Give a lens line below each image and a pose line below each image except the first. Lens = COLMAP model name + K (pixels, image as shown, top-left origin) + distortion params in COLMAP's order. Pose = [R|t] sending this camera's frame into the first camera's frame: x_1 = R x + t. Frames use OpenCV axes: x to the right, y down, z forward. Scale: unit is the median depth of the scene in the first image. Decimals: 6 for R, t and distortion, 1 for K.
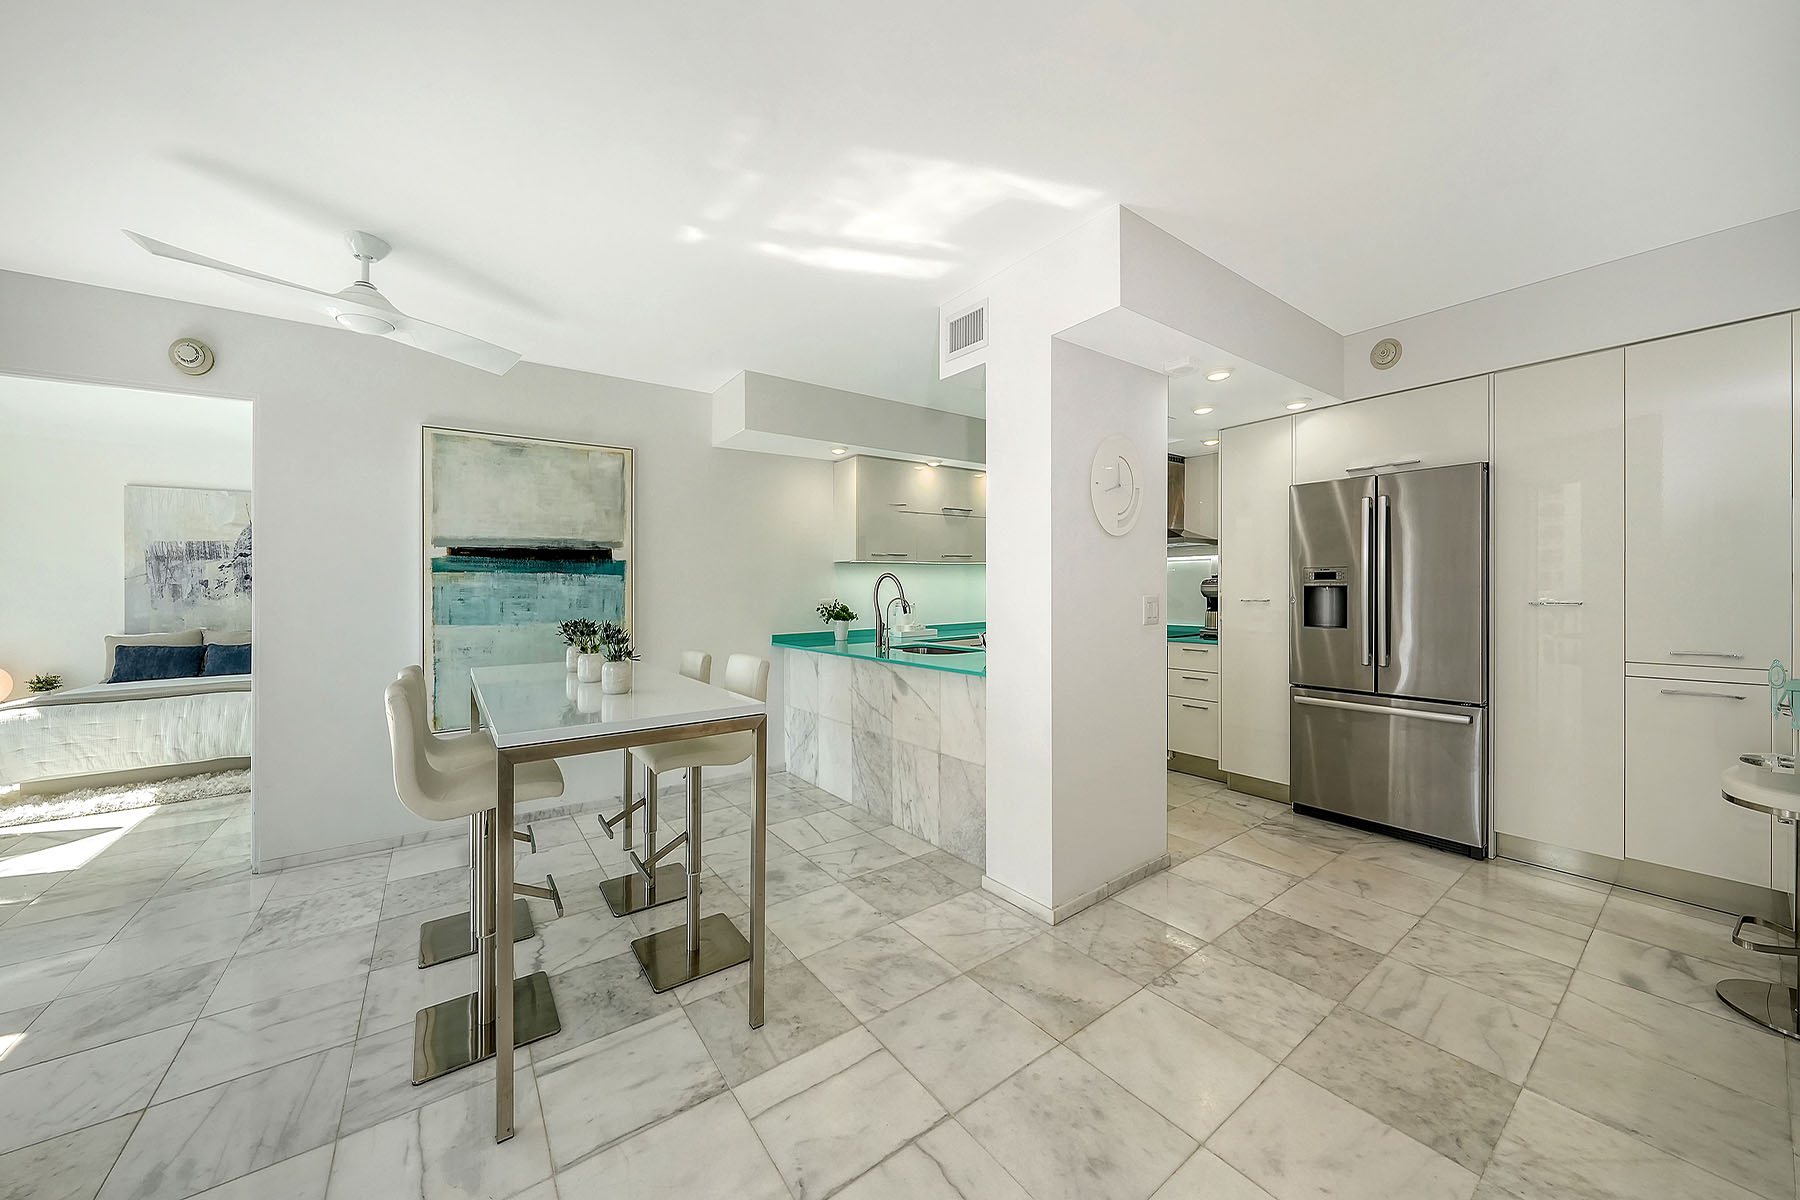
lens RADIAL K [[626.9, 0, 898.9], [0, 626.9, 582.3], [0, 0, 1]] dist [-0.004429, -0.000578]
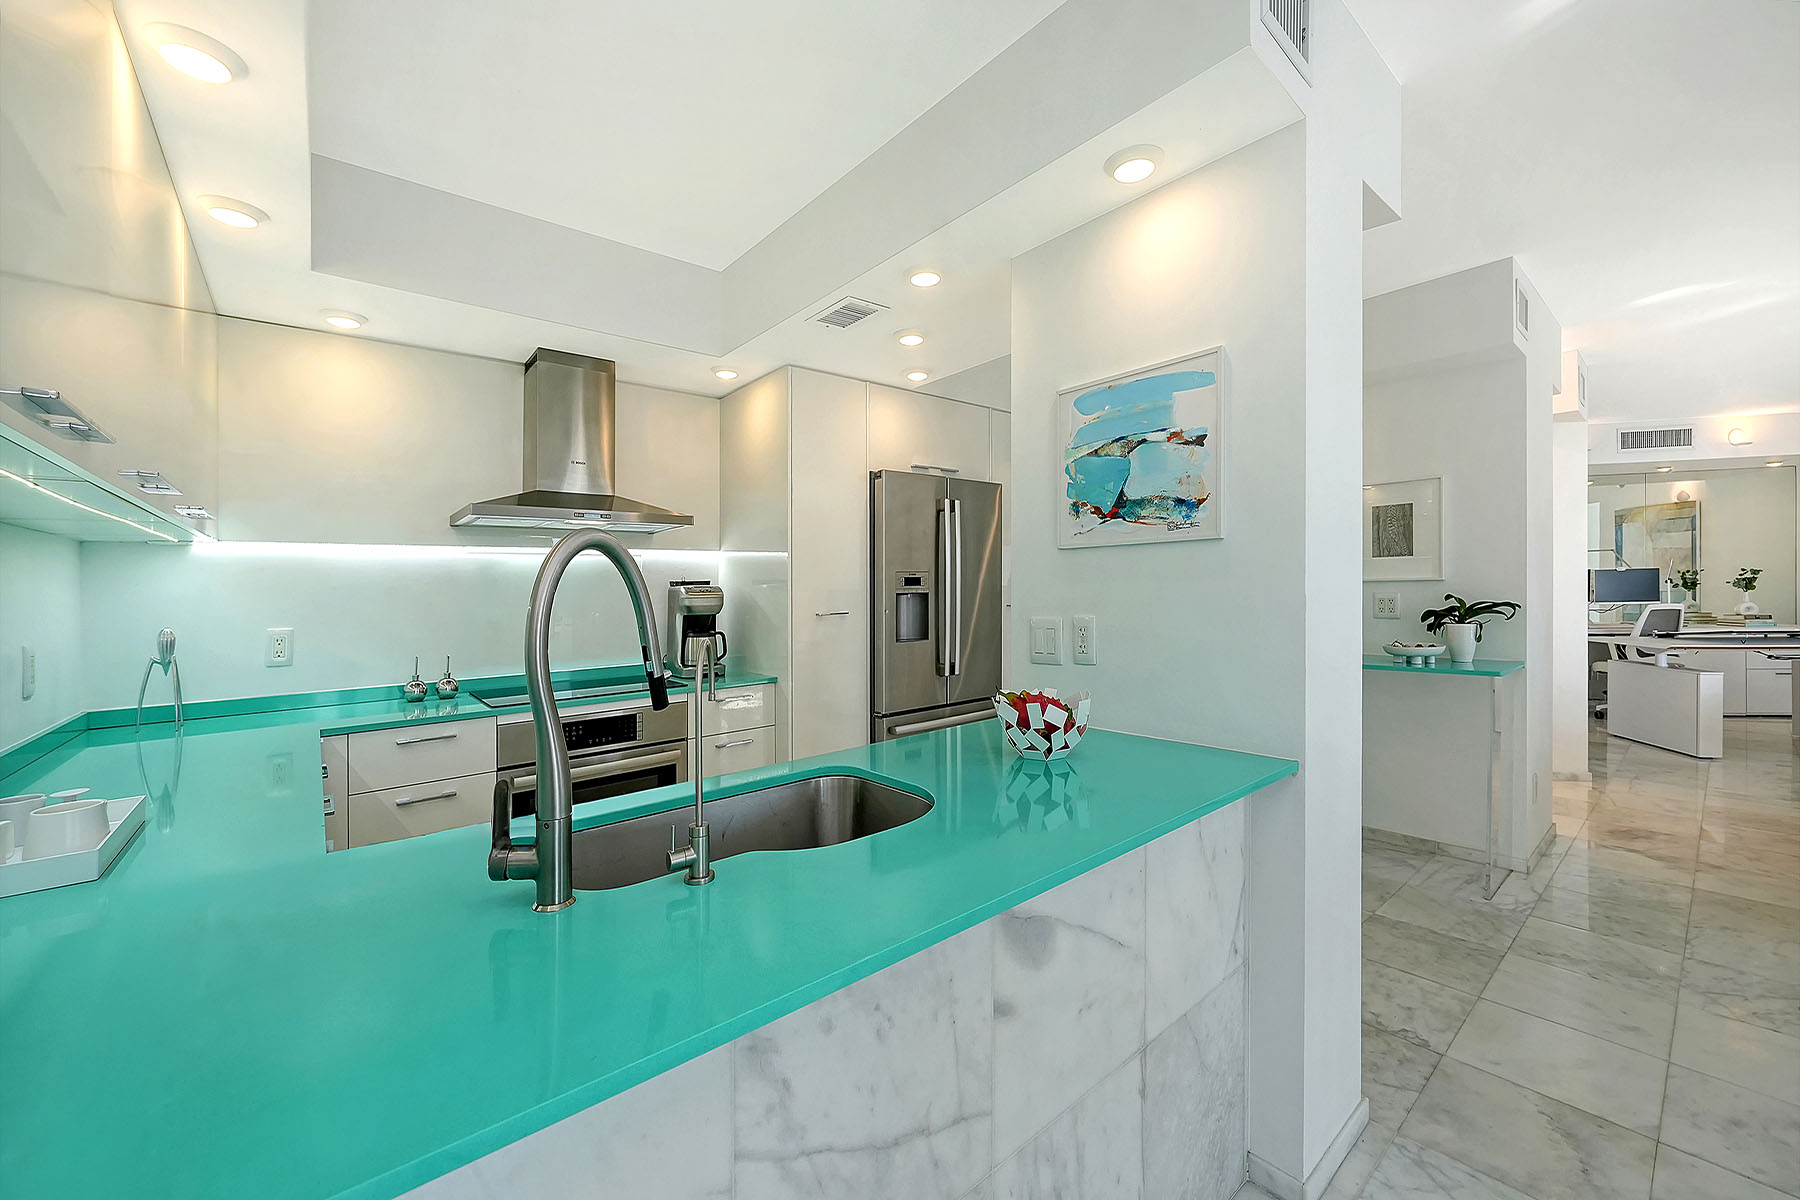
lens RADIAL K [[707.0, 0, 897.6], [0, 707.0, 598.3], [0, 0, 1]] dist [-0.009320, -0.000384]
pose [[-0.061652, -0.000939, 0.998097, -0.285304], [0.014349, 0.999895, 0.001827, 0.011528], [-0.997995, 0.014434, -0.061632, 1.012166]]
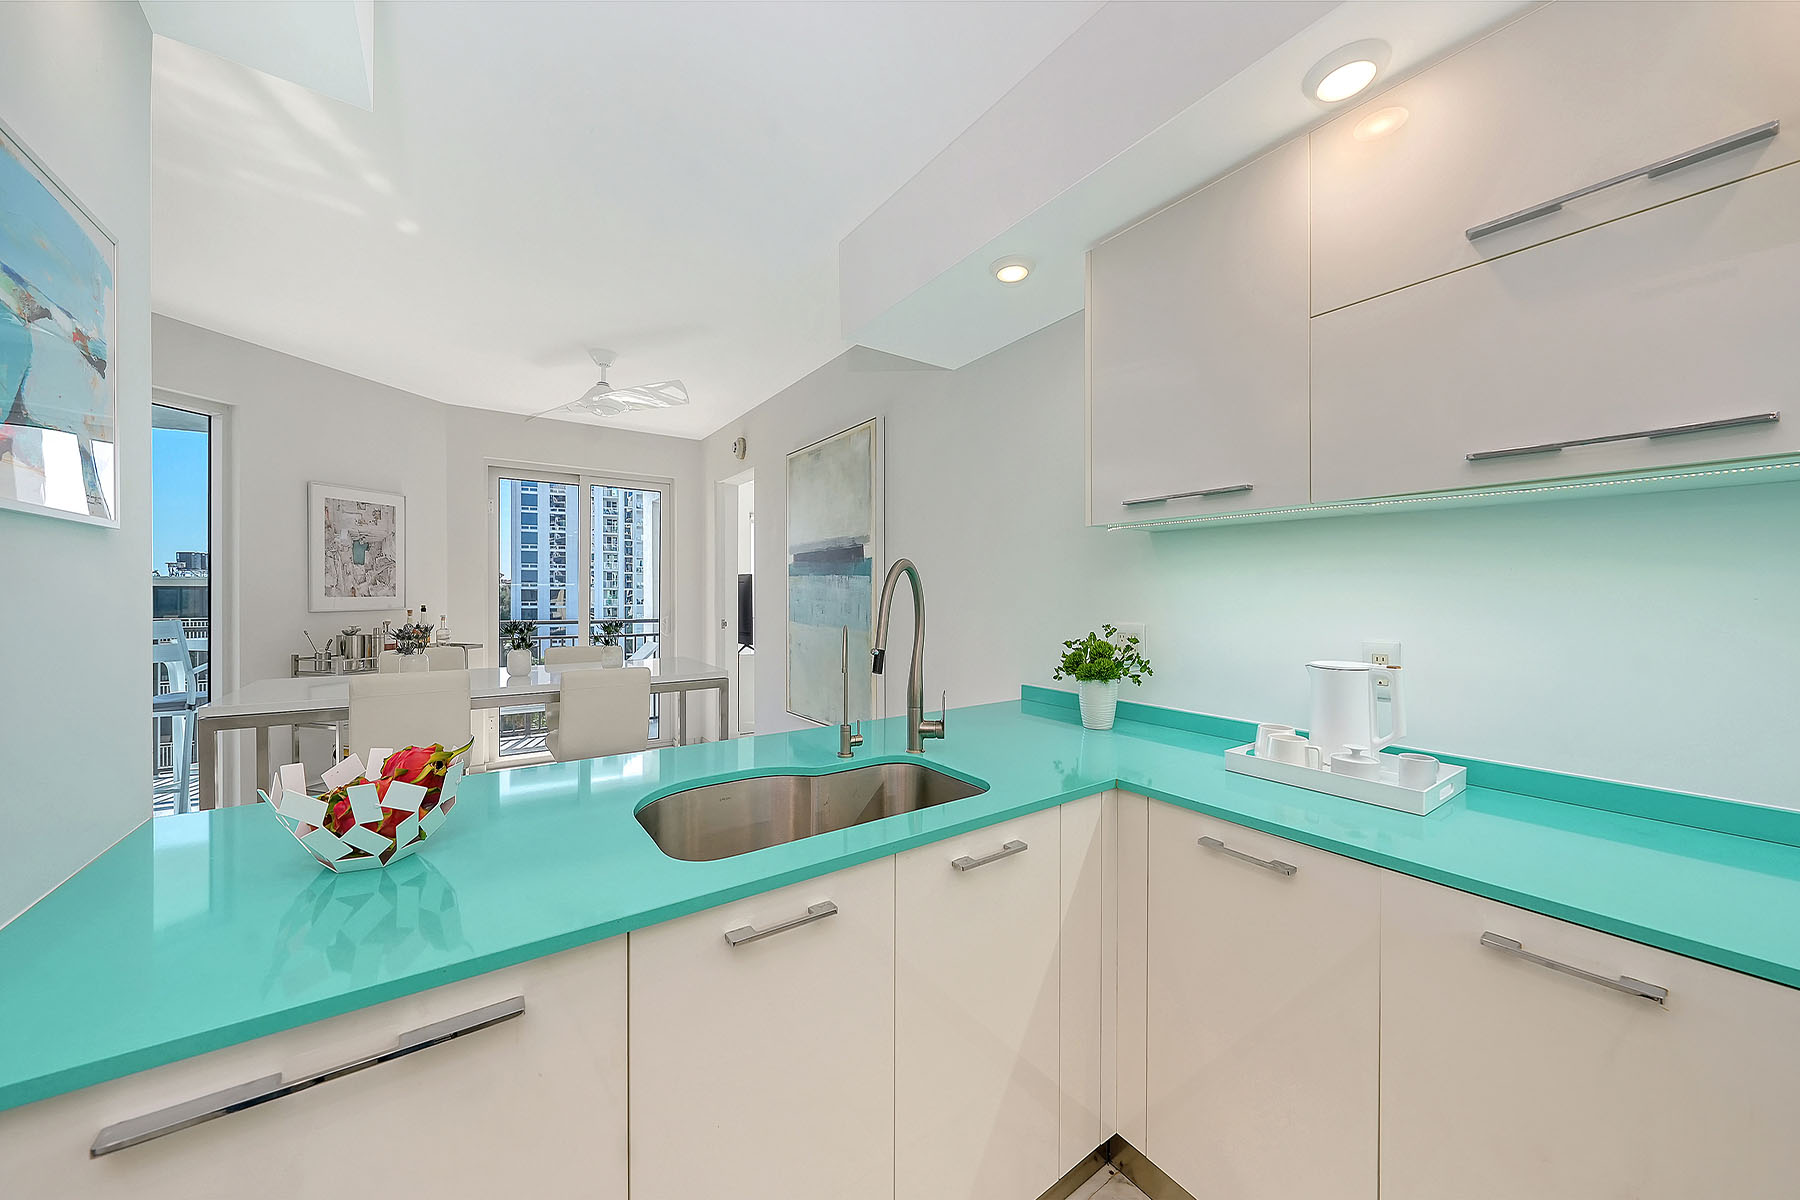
lens RADIAL K [[626.9, 0, 873.5], [0, 626.9, 596.8], [0, 0, 1]] dist [-0.004429, -0.000578]
pose [[-0.041635, 0.010625, -0.999076, 0.406644], [-0.009011, 0.999899, 0.011009, 0.007585], [0.999092, 0.009461, -0.041535, 1.133795]]
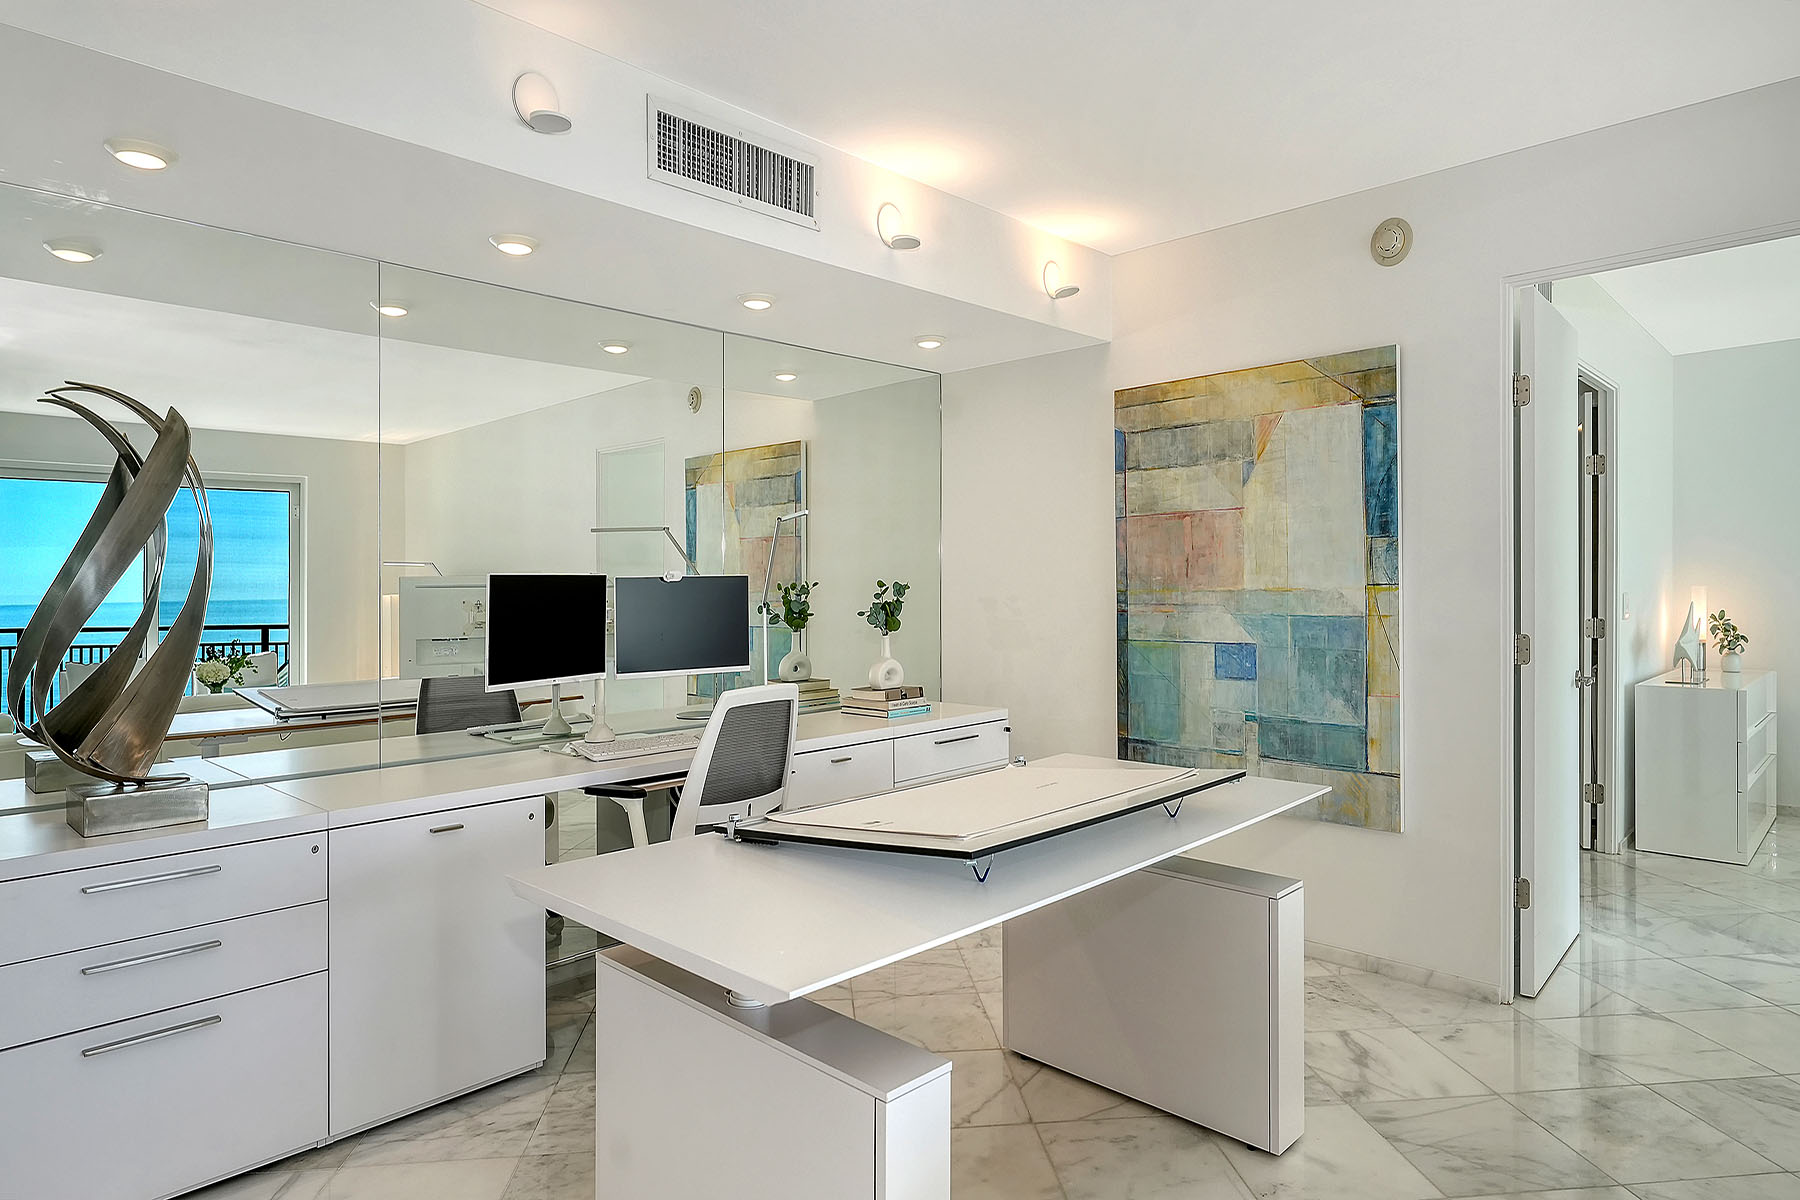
lens RADIAL K [[1076.6, 0, 894.0], [0, 1076.6, 597.5], [0, 0, 1]] dist [-0.008947, -0.001616]
pose [[-0.852472, 0.010236, 0.522673, 0.761878], [0.009872, 0.999945, -0.003482, -0.009158], [-0.522680, 0.002191, -0.852526, -0.291766]]
